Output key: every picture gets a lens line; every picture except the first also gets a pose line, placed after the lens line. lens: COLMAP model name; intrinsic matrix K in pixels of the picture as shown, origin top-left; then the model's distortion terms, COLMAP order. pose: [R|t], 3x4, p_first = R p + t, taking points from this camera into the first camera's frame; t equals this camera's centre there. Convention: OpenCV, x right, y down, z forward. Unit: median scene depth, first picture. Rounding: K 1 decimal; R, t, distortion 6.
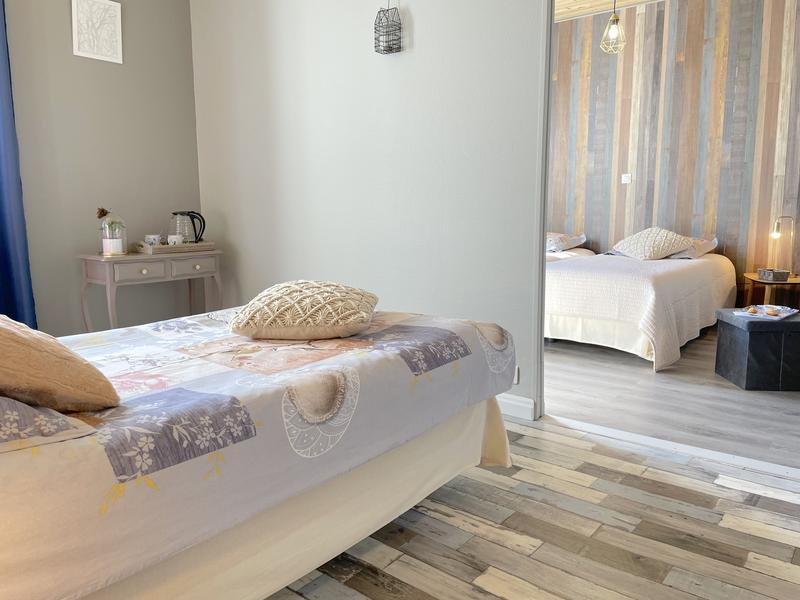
lens RADIAL K [[598.0, 0, 398.2], [0, 598.0, 304.6], [0, 0, 1]] dist [0.021898, -0.043323]
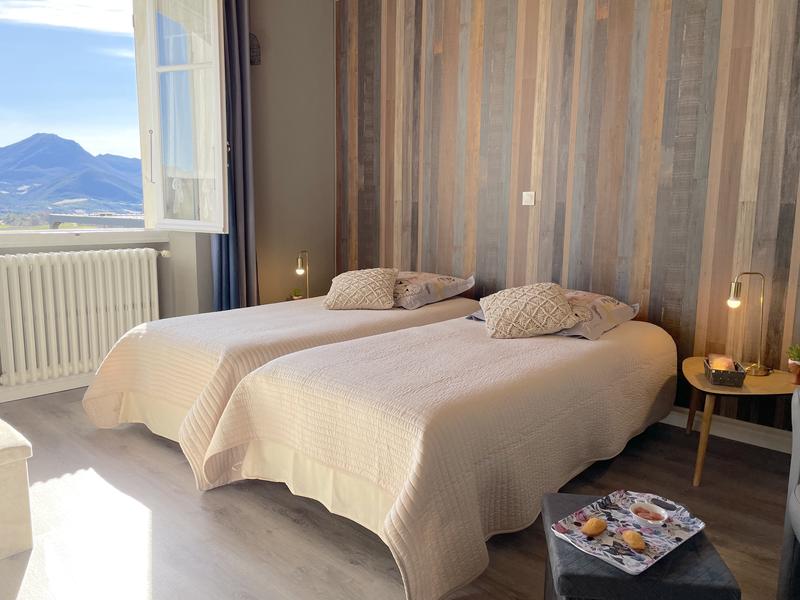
lens RADIAL K [[598.0, 0, 398.3], [0, 598.0, 307.9], [0, 0, 1]] dist [0.021898, -0.043323]
pose [[0.998628, 0.025163, -0.045934, 0.293503], [-0.024803, 0.999657, 0.008372, -0.097493], [0.046129, -0.007221, 0.998909, 0.350666]]
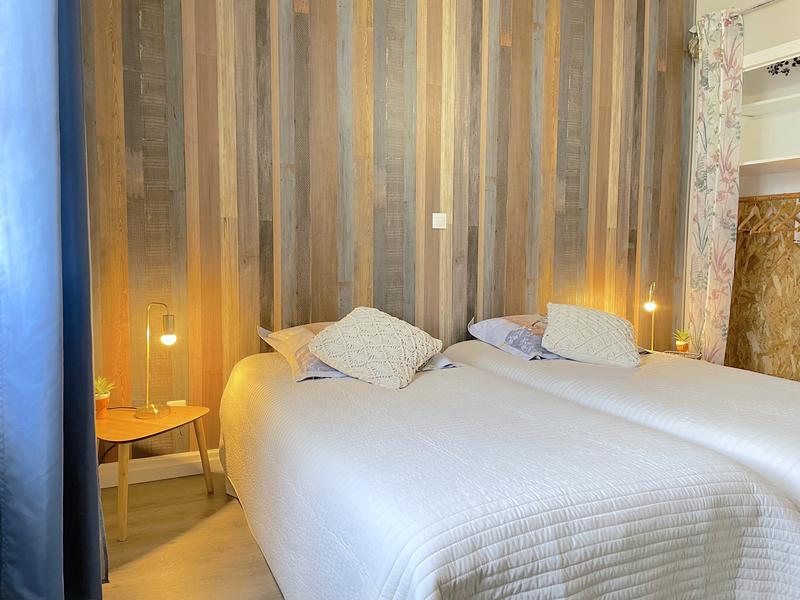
lens RADIAL K [[709.2, 0, 400.4], [0, 709.2, 291.2], [0, 0, 1]] dist [0.048412, -0.031917]
pose [[0.400829, -0.062979, 0.913985, -0.298349], [0.122211, 0.992394, 0.014786, -0.171309], [-0.907965, 0.105772, 0.405477, 0.831279]]
